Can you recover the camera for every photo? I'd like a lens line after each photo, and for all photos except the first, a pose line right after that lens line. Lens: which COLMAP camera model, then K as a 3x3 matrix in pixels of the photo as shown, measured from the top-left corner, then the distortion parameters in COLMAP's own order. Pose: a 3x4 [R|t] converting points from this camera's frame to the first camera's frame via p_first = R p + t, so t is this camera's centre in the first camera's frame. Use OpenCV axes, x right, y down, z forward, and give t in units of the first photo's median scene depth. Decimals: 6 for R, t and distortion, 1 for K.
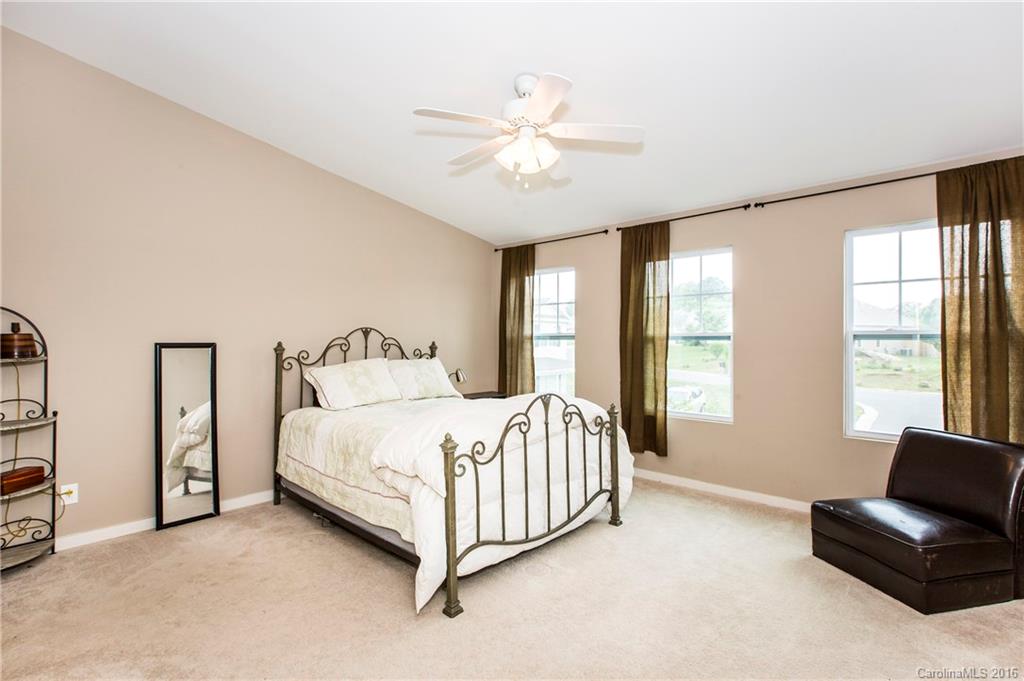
lens RADIAL K [[466.8, 0, 518.1], [0, 466.8, 338.9], [0, 0, 1]] dist [0.001116, 0.000065]
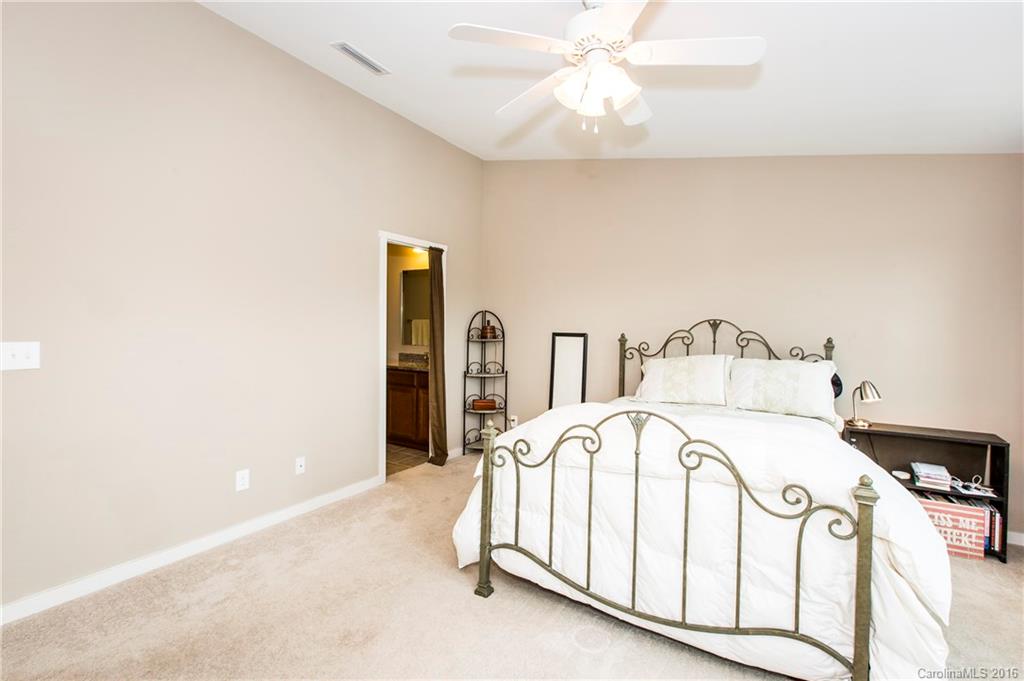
lens RADIAL K [[466.8, 0, 518.1], [0, 466.8, 338.9], [0, 0, 1]] dist [0.001116, 0.000065]
pose [[0.207134, 0.024886, -0.977996, 0.577448], [-0.016837, 0.999619, 0.021870, -0.000630], [0.978168, 0.011937, 0.207474, 0.563727]]
